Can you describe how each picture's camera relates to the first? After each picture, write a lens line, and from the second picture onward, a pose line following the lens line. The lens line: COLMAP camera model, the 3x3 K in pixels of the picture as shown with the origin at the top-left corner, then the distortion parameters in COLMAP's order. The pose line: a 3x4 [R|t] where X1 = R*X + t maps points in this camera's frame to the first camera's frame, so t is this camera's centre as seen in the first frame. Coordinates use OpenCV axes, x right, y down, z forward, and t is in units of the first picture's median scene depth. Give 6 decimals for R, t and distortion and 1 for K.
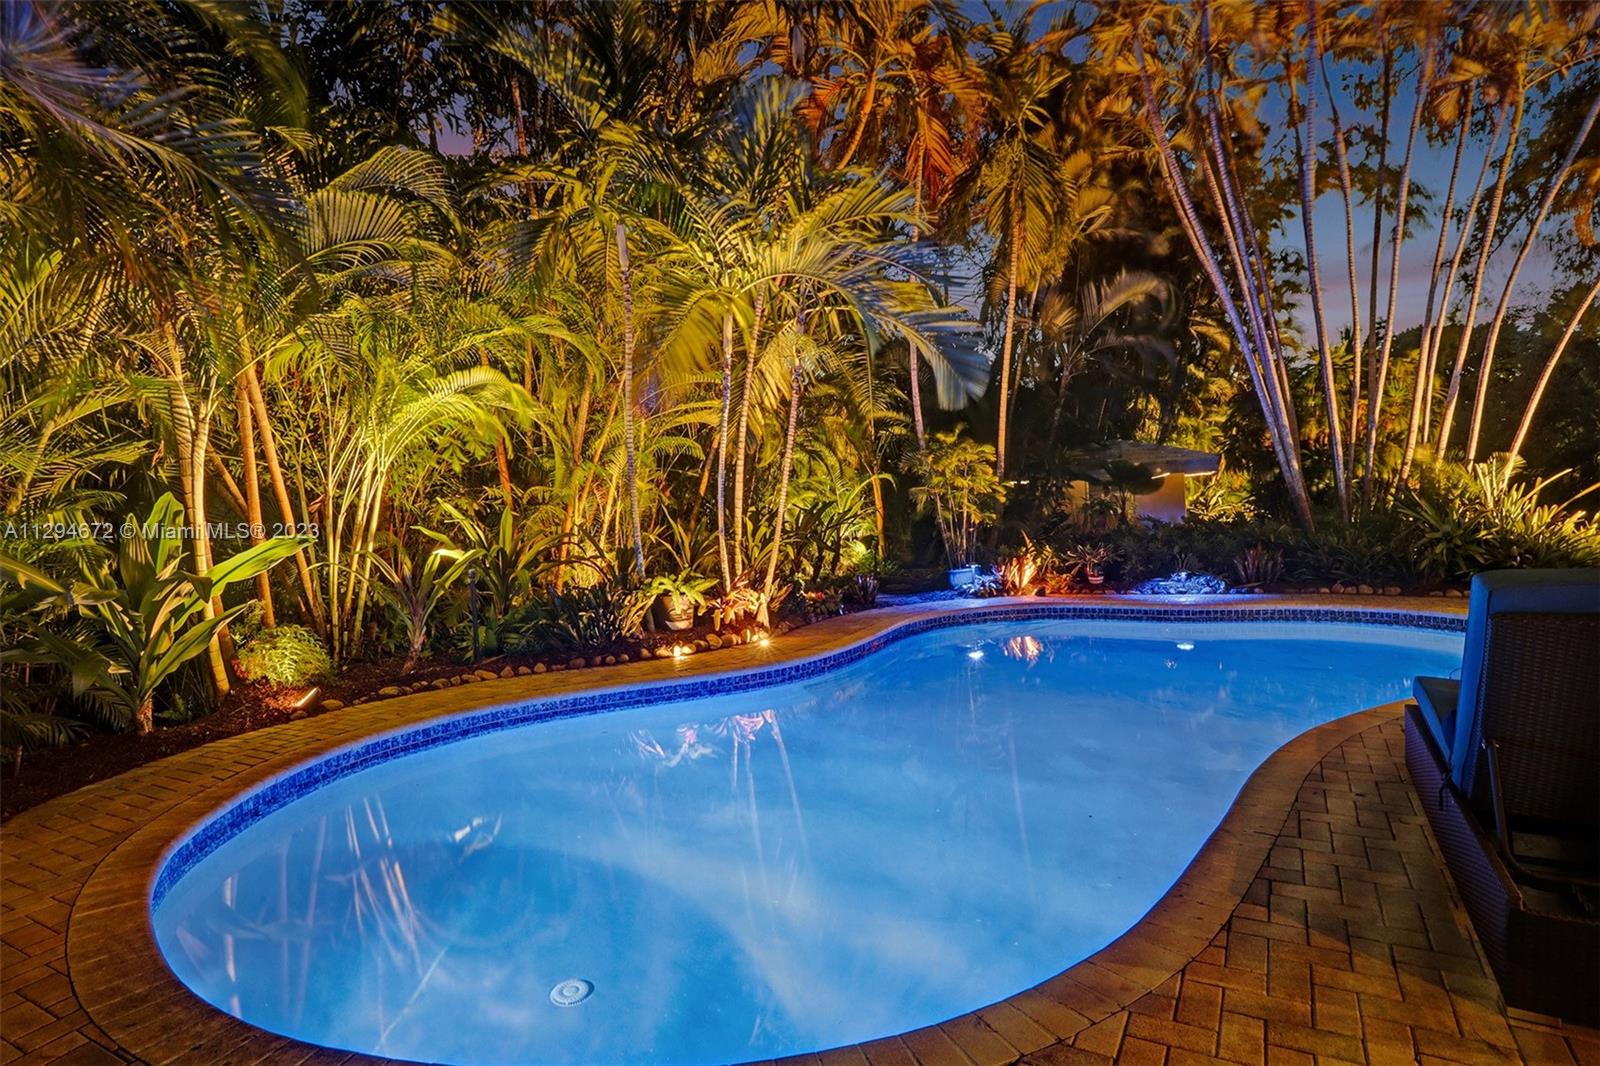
lens RADIAL K [[856.7, 0, 796.8], [0, 856.7, 518.0], [0, 0, 1]] dist [-0.069536, 0.027416]
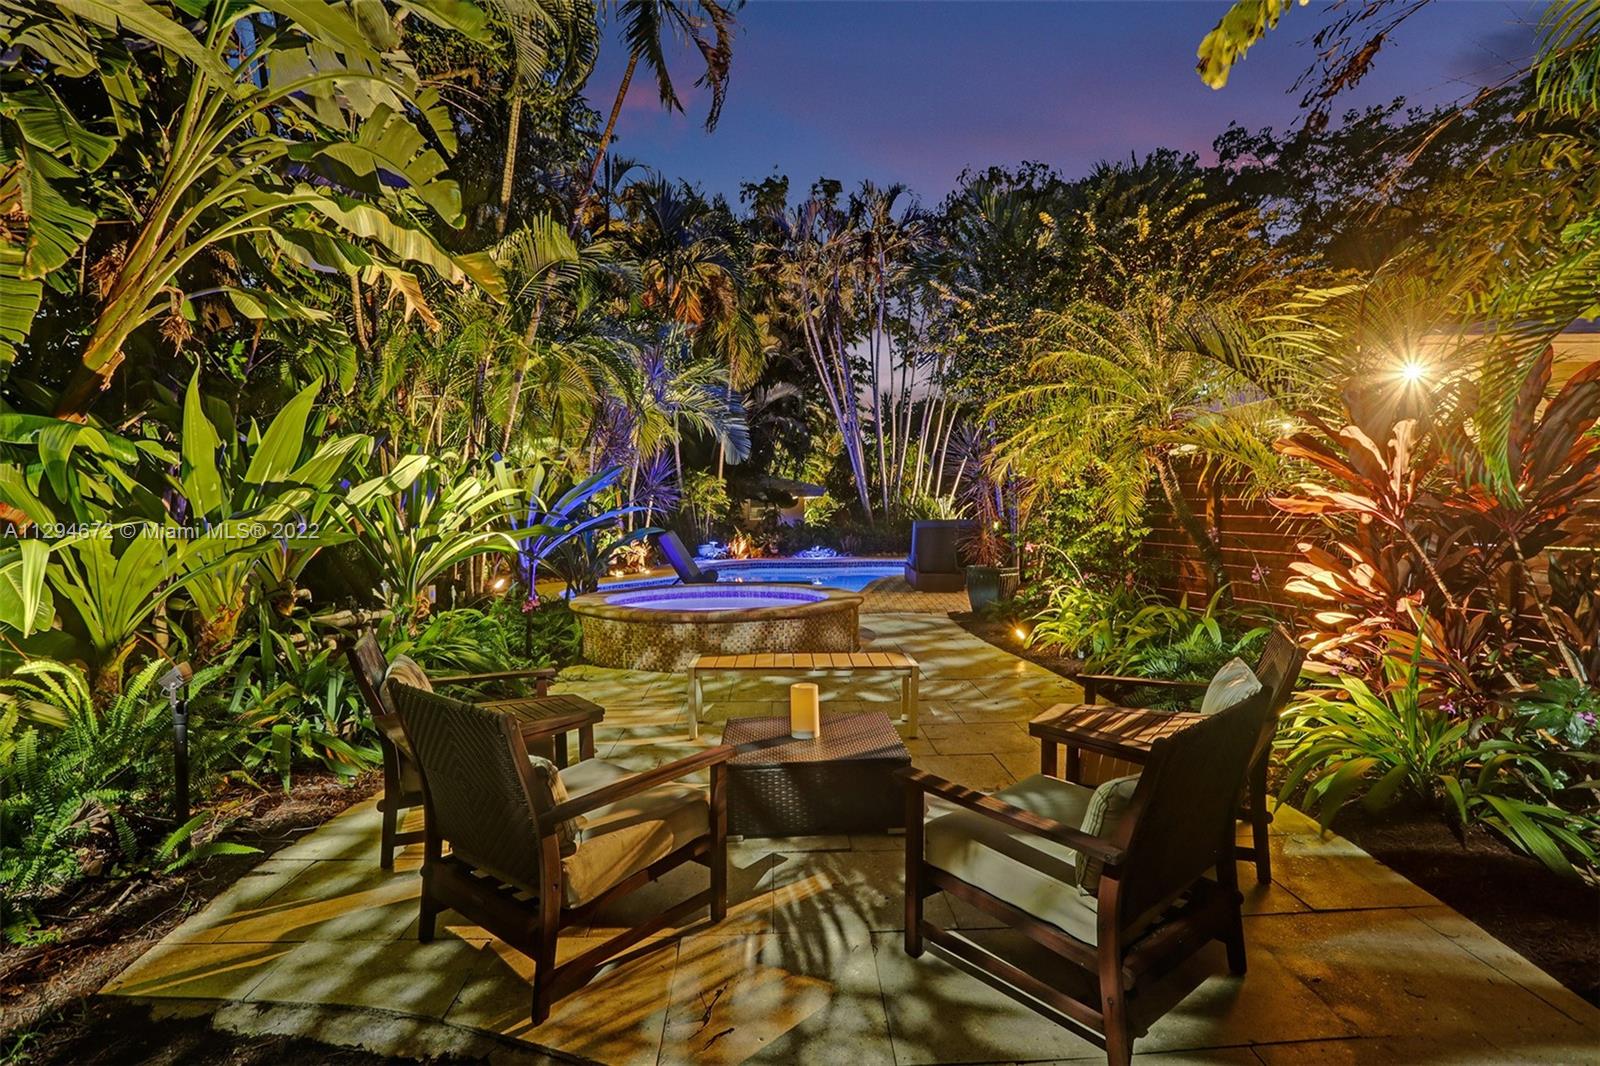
lens RADIAL K [[806.6, 0, 801.4], [0, 806.6, 523.9], [0, 0, 1]] dist [-0.066566, 0.023812]
pose [[0.885853, 0.024246, 0.463333, -0.435530], [-0.020620, 0.999704, -0.012890, 0.033357], [-0.463509, 0.001865, 0.886091, -0.639355]]
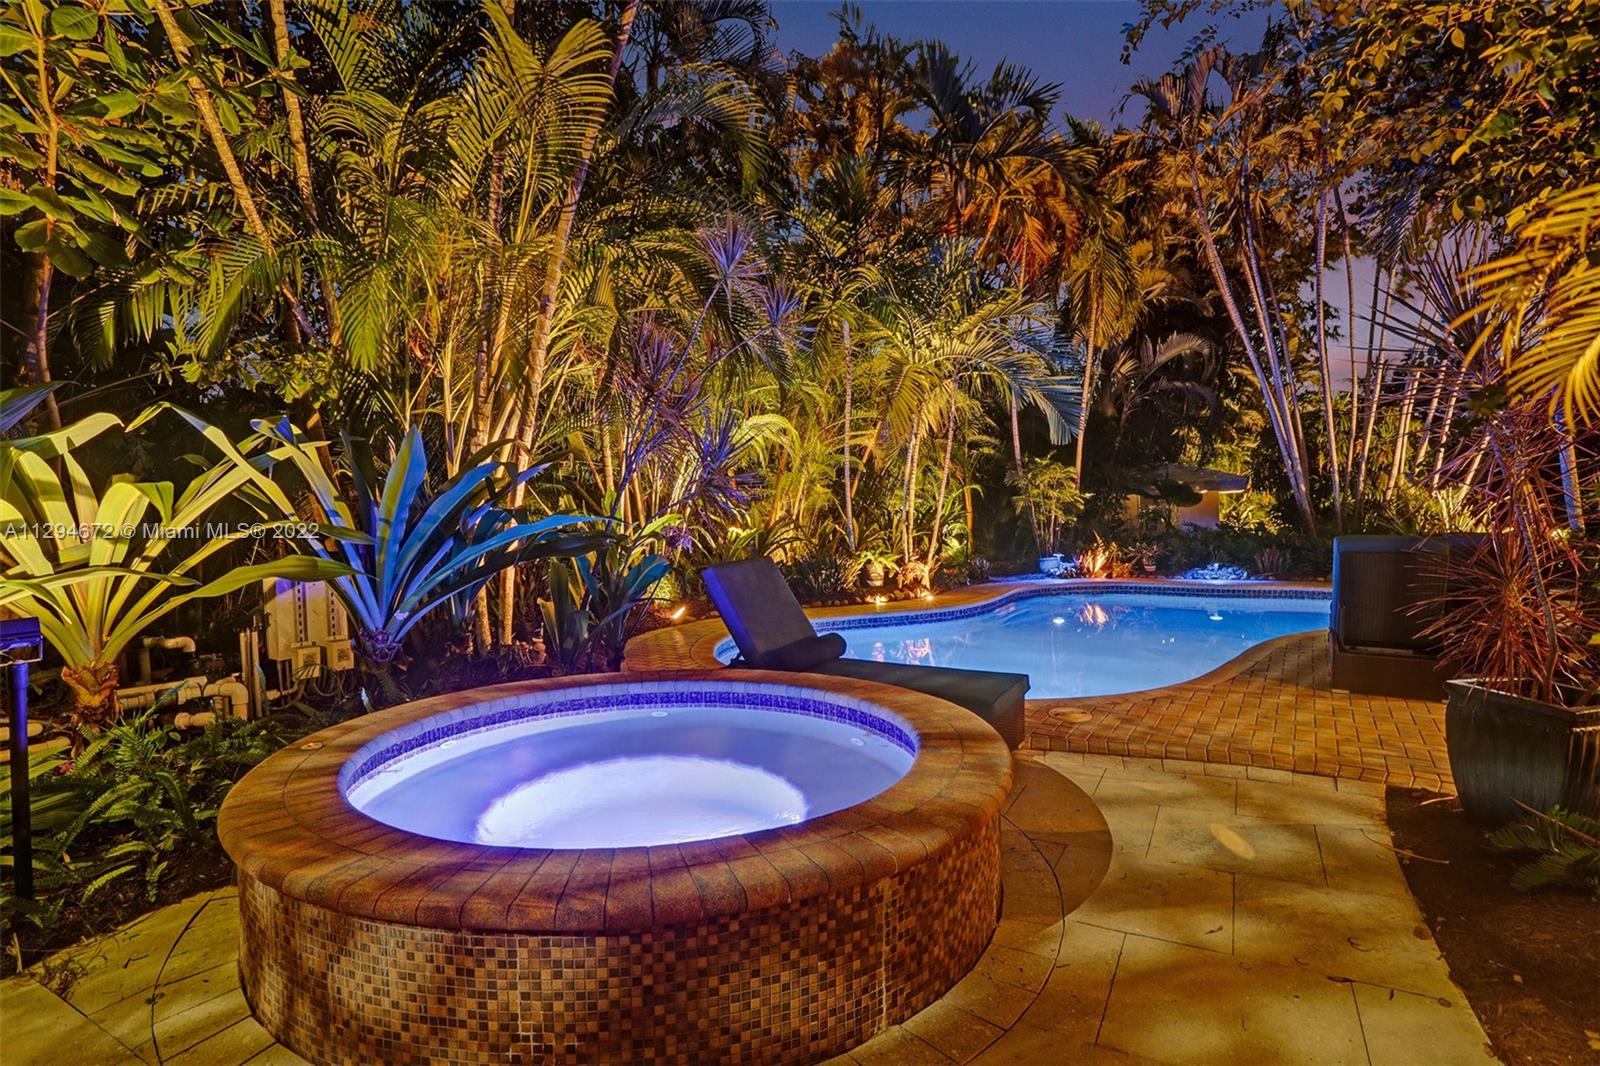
lens RADIAL K [[806.6, 0, 801.4], [0, 806.6, 523.9], [0, 0, 1]] dist [-0.066566, 0.023812]
pose [[0.998179, 0.027954, -0.053449, -0.134162], [-0.027799, 0.999607, 0.003631, 0.012964], [0.053530, -0.002139, 0.998564, -0.291892]]
